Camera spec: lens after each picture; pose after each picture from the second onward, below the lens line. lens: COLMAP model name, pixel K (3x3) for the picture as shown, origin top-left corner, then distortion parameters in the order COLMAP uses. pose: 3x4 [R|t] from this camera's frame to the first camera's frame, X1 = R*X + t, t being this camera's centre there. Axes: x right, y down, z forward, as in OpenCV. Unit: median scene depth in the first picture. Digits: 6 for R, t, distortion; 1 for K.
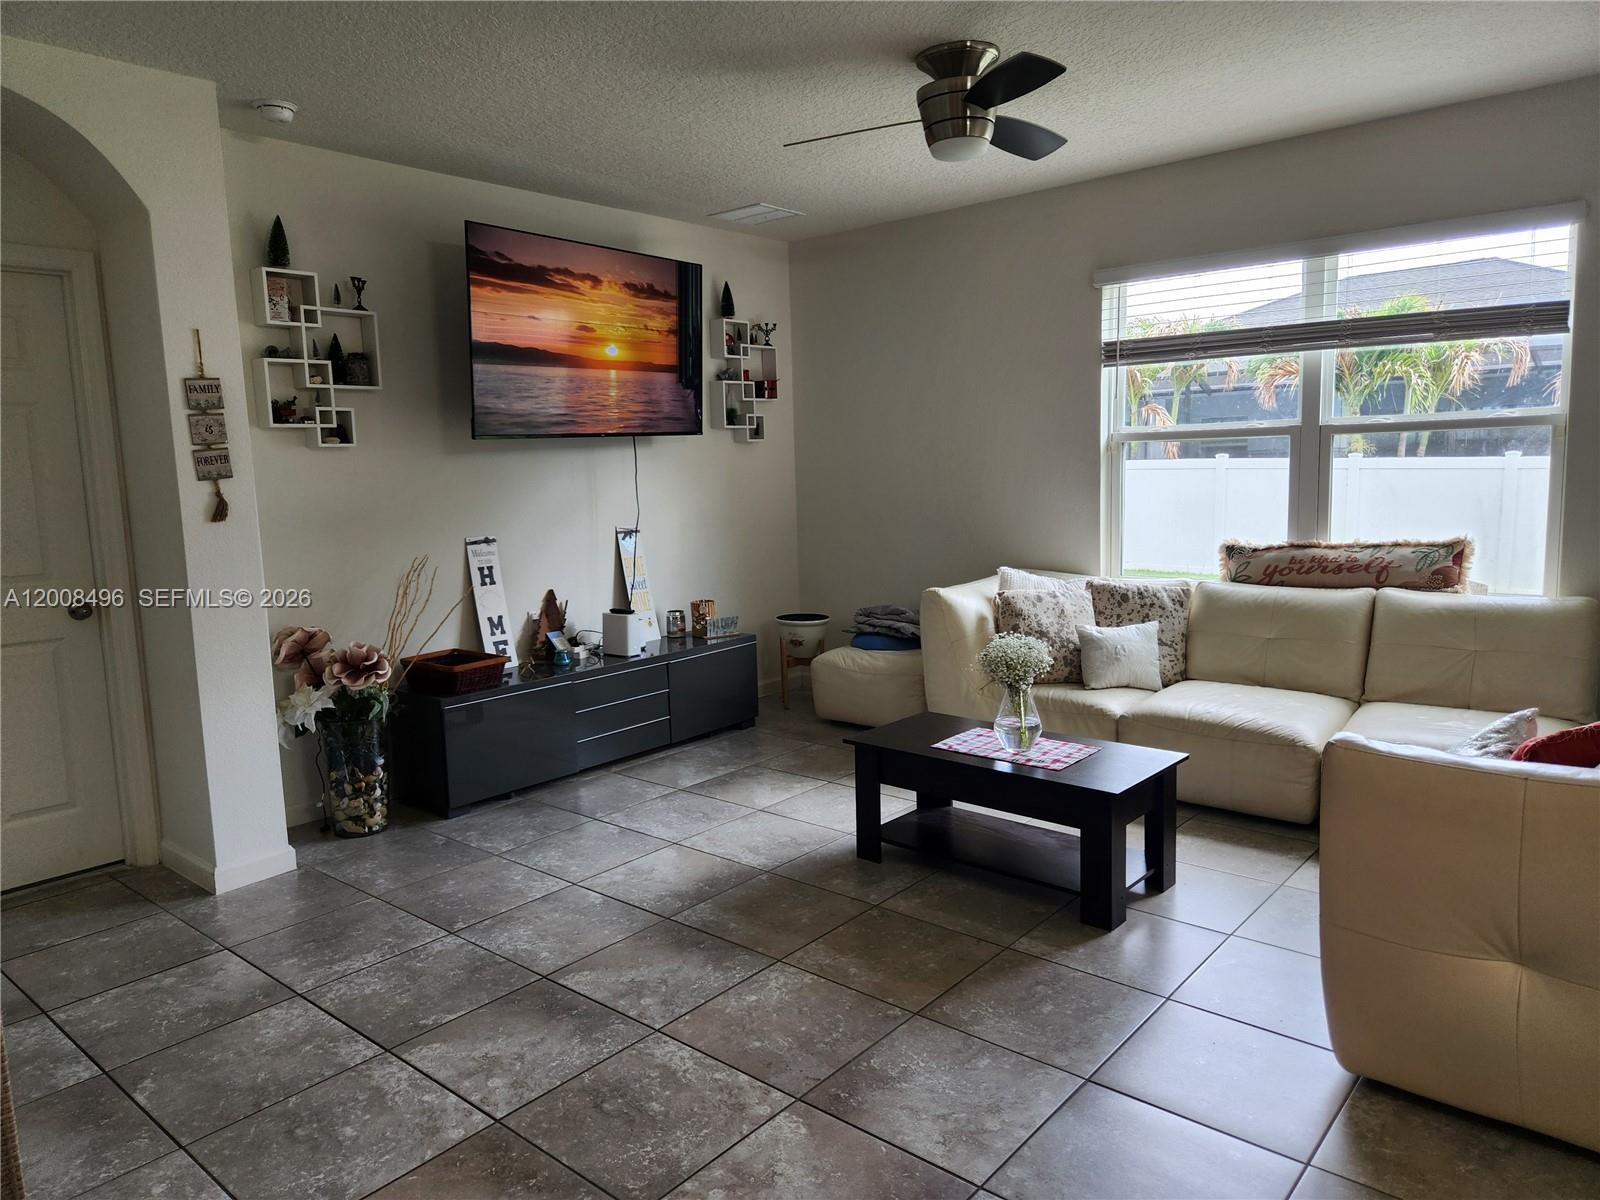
lens RADIAL K [[1076.6, 0, 797.1], [0, 1076.6, 592.1], [0, 0, 1]] dist [0.070004, -0.058585]
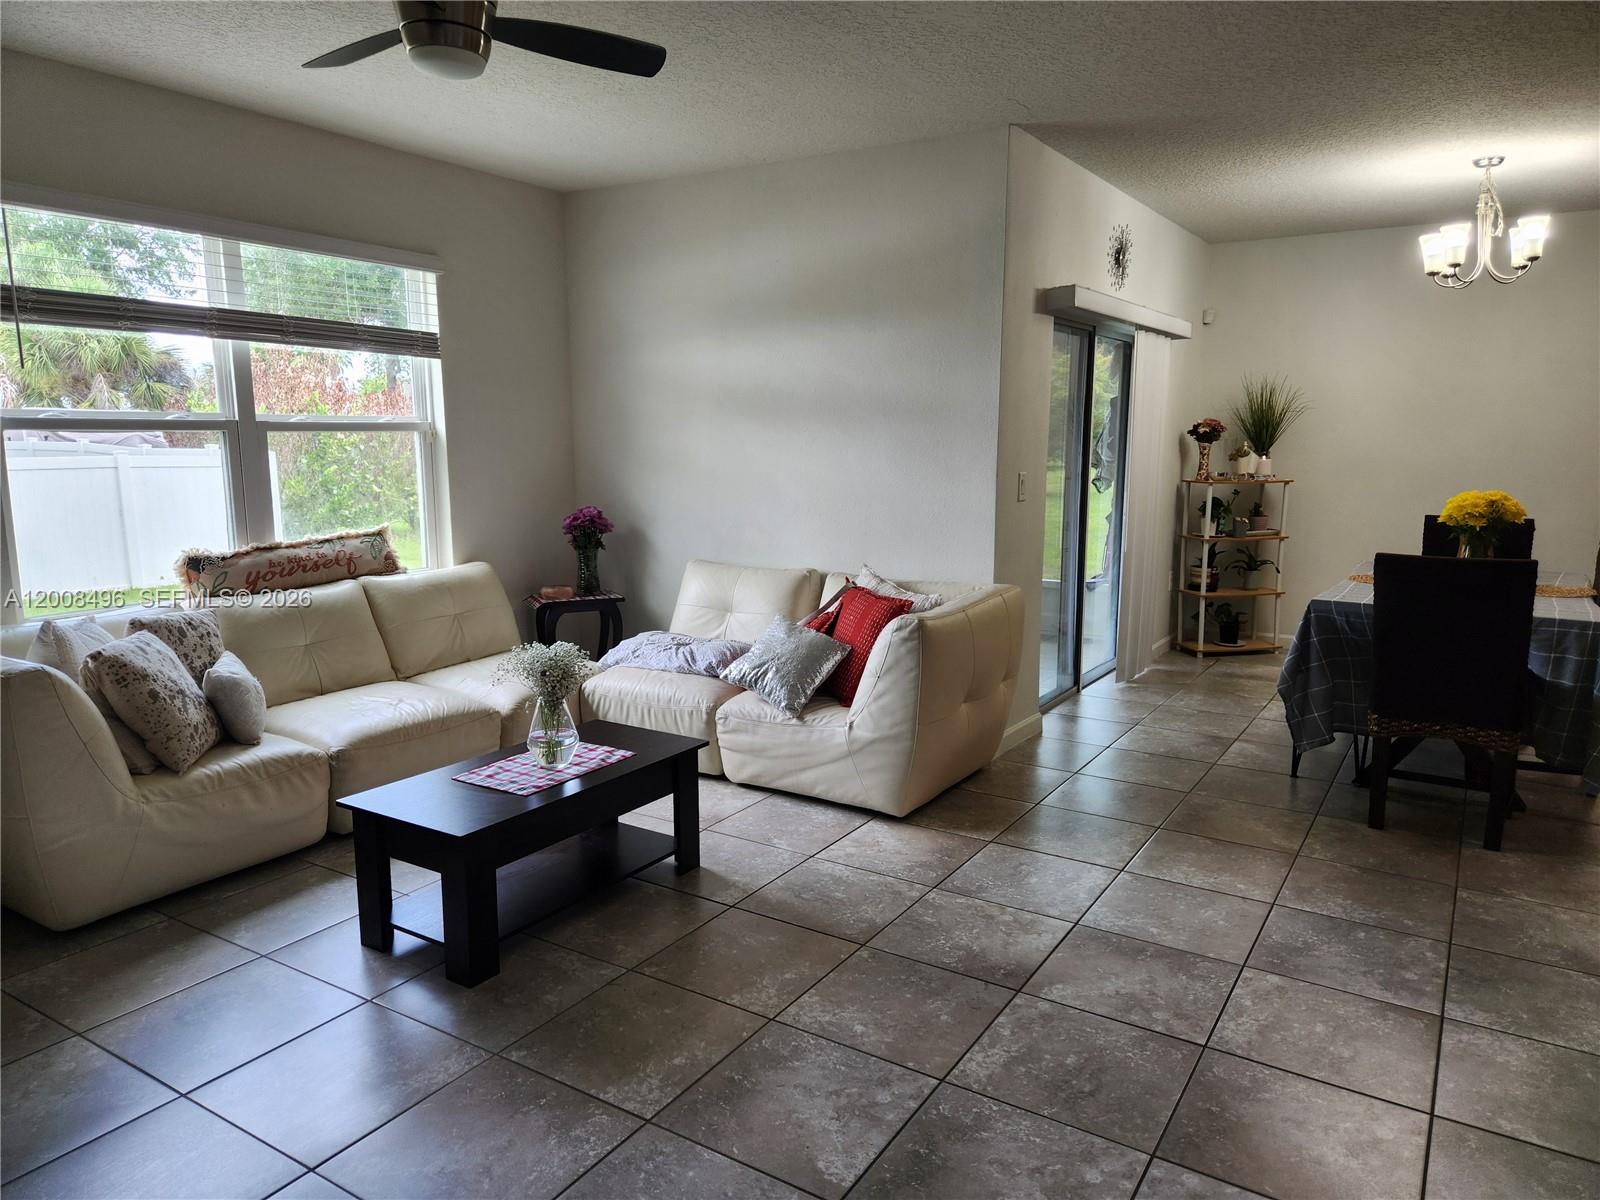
lens RADIAL K [[1076.6, 0, 805.7], [0, 1076.6, 595.3], [0, 0, 1]] dist [0.070004, -0.058585]
pose [[-0.146728, -0.117007, 0.982232, -0.648022], [0.126258, 0.982642, 0.135917, -0.085920], [-0.981086, 0.143957, -0.129408, 0.800476]]
